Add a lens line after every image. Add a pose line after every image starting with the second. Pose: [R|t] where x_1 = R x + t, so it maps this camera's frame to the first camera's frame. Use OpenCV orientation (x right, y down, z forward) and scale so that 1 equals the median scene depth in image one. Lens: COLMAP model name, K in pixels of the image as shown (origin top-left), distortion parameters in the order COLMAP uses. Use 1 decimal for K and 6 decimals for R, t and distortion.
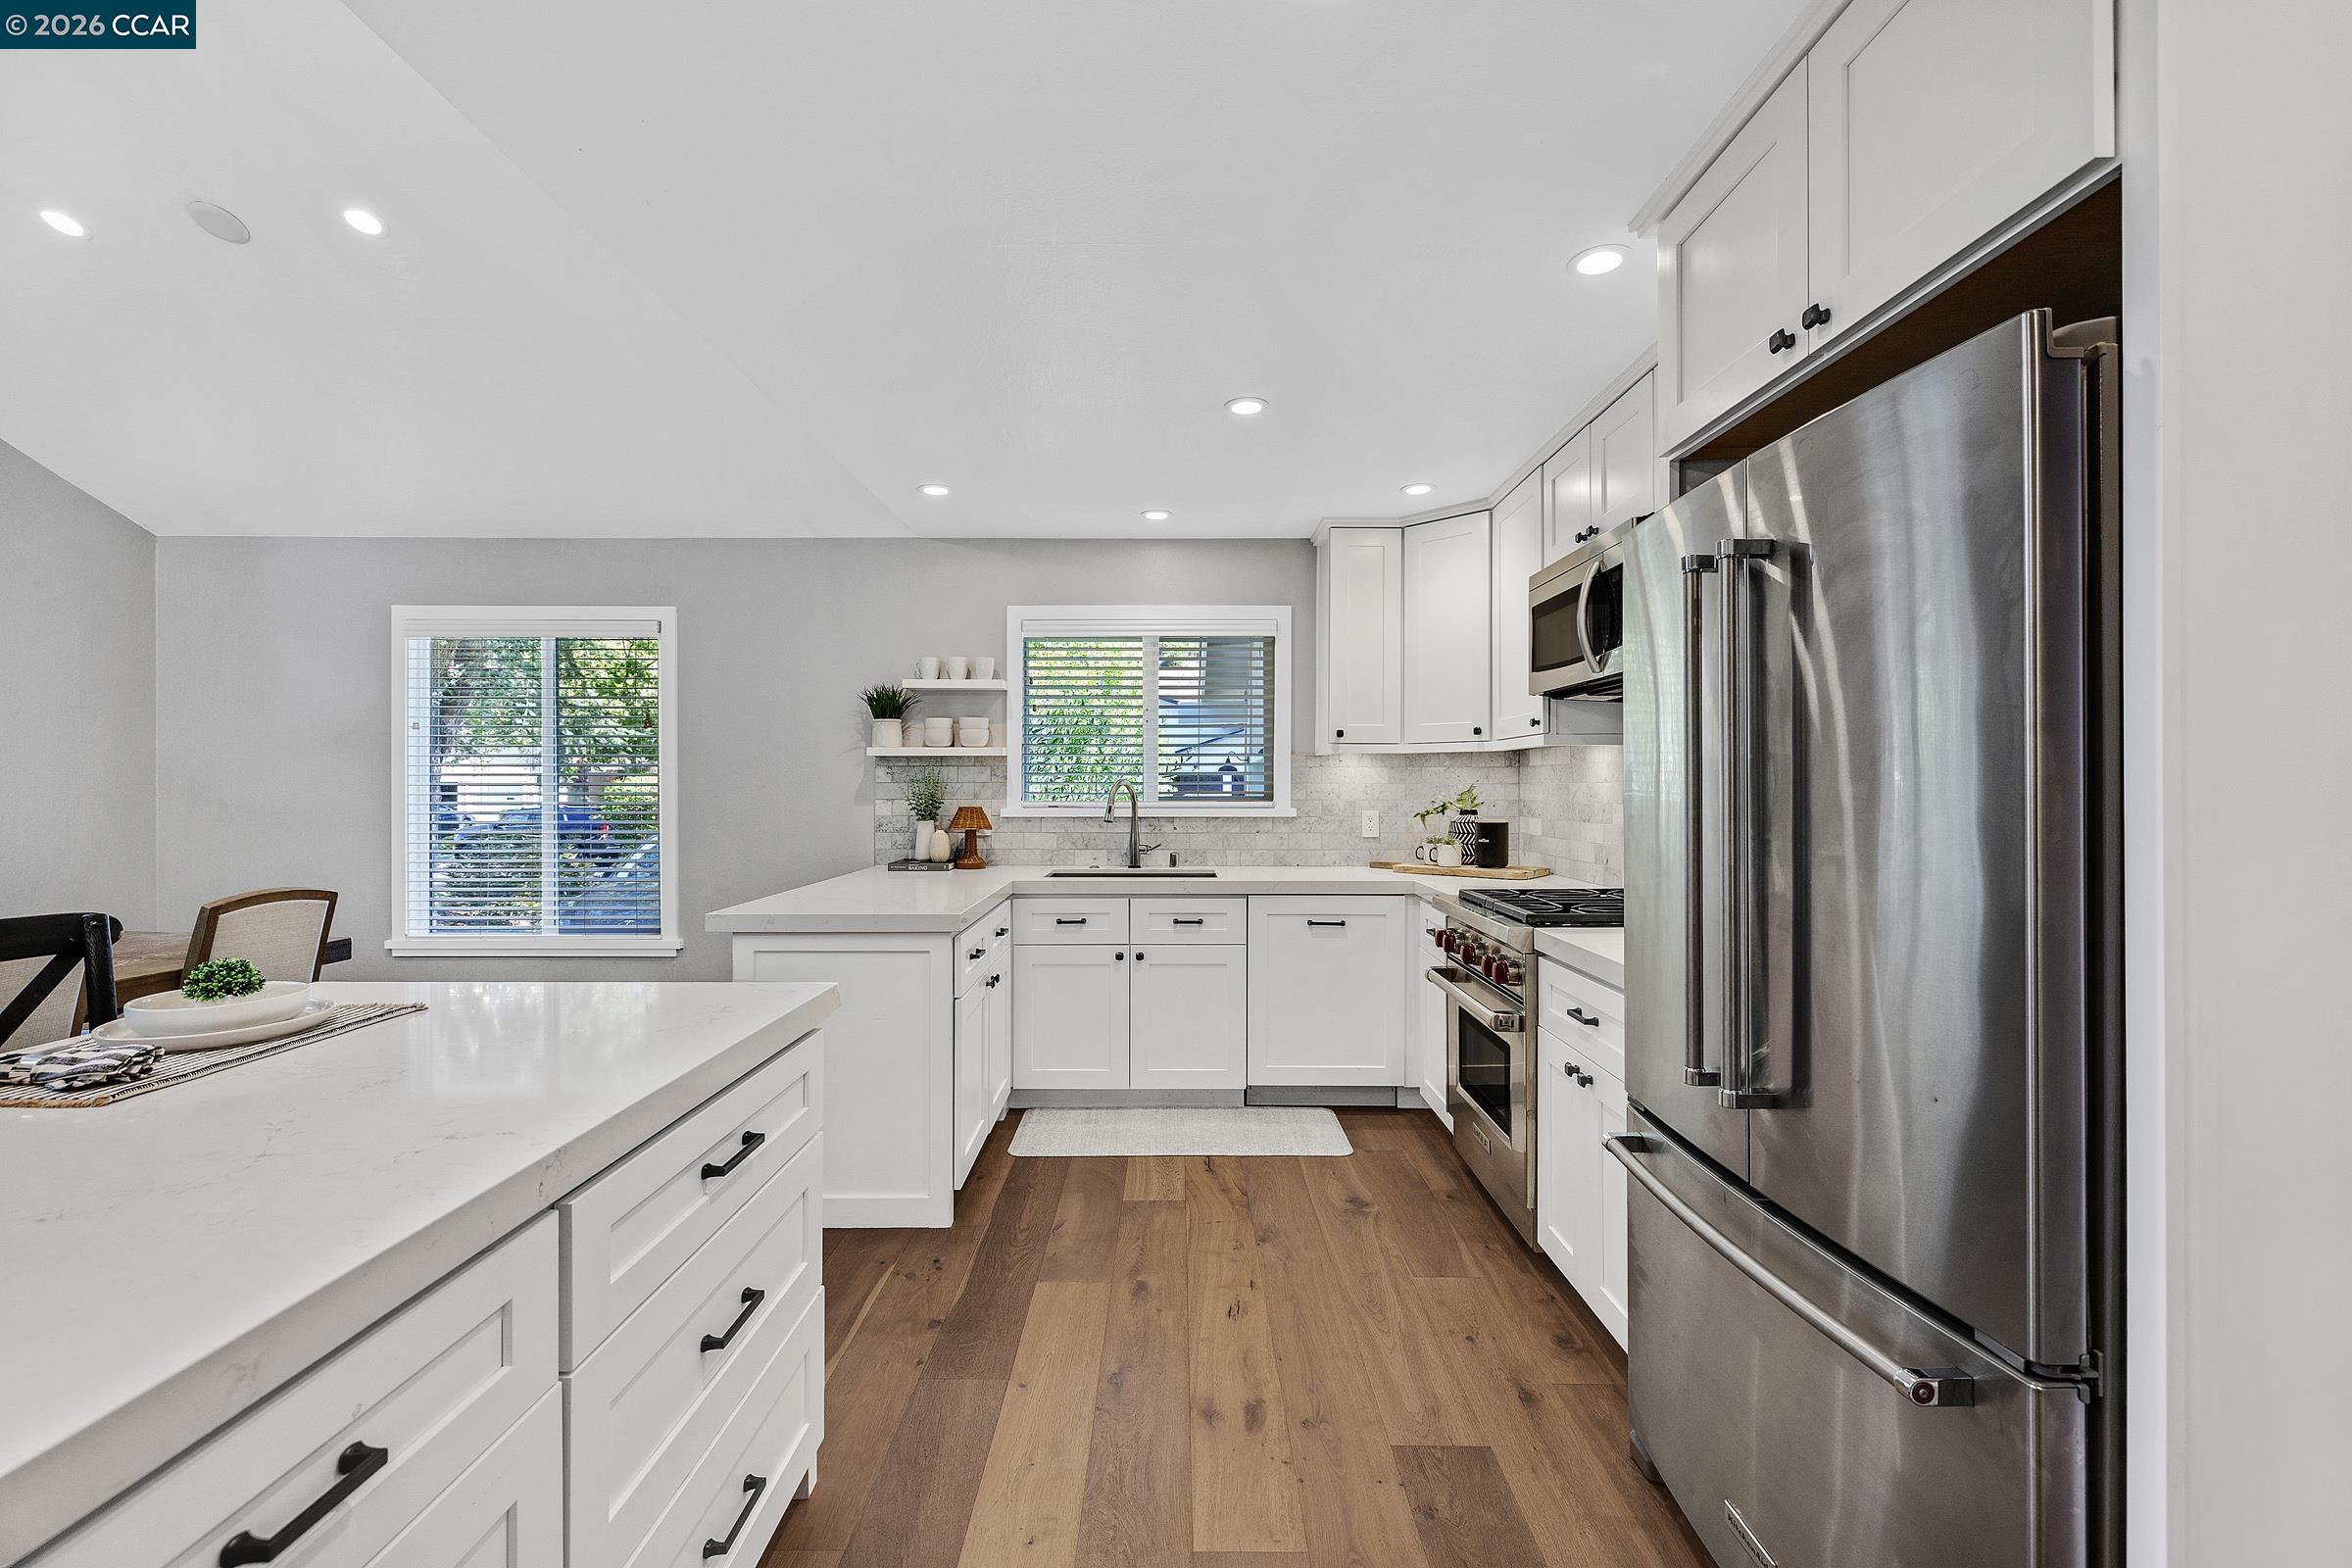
lens RADIAL K [[986.3, 0, 1170.5], [0, 986.3, 790.8], [0, 0, 1]] dist [0.000480, -0.000349]
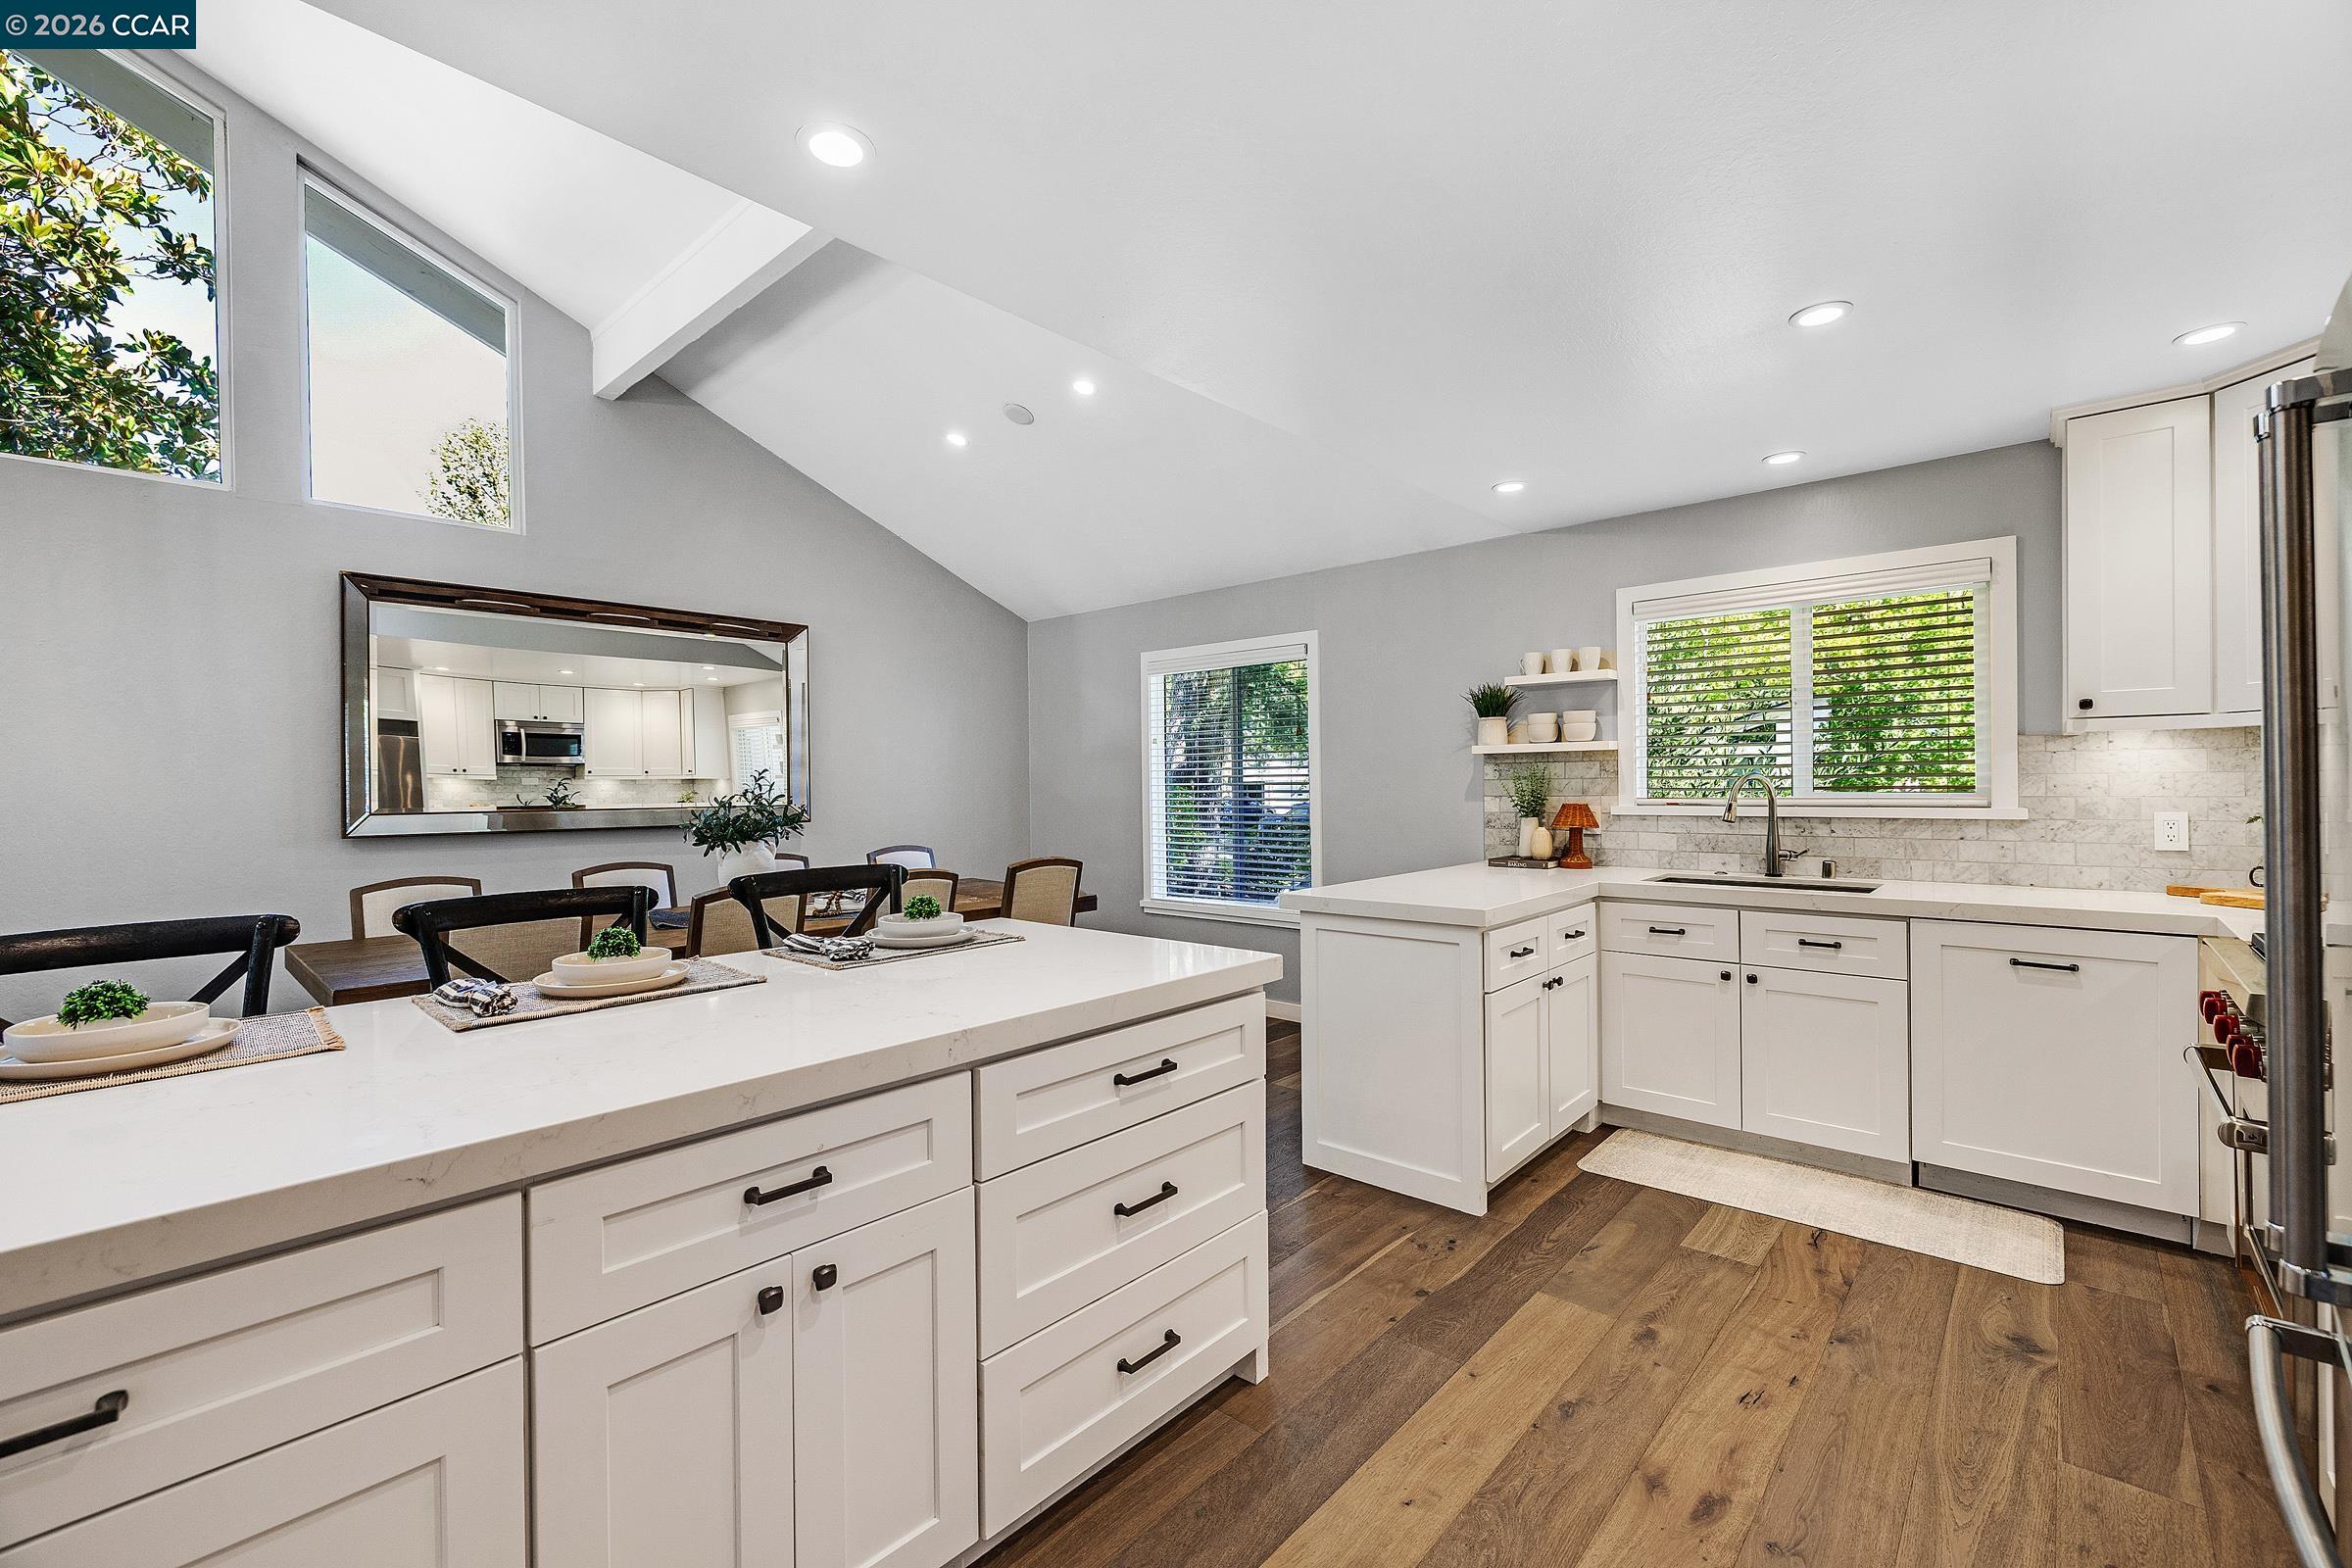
lens RADIAL K [[986.3, 0, 1170.5], [0, 986.3, 790.8], [0, 0, 1]] dist [0.000480, -0.000349]
pose [[0.743526, -0.004098, -0.668694, 0.166890], [0.007302, 0.999971, 0.001990, -0.001368], [0.668667, -0.006362, 0.743535, 0.023099]]
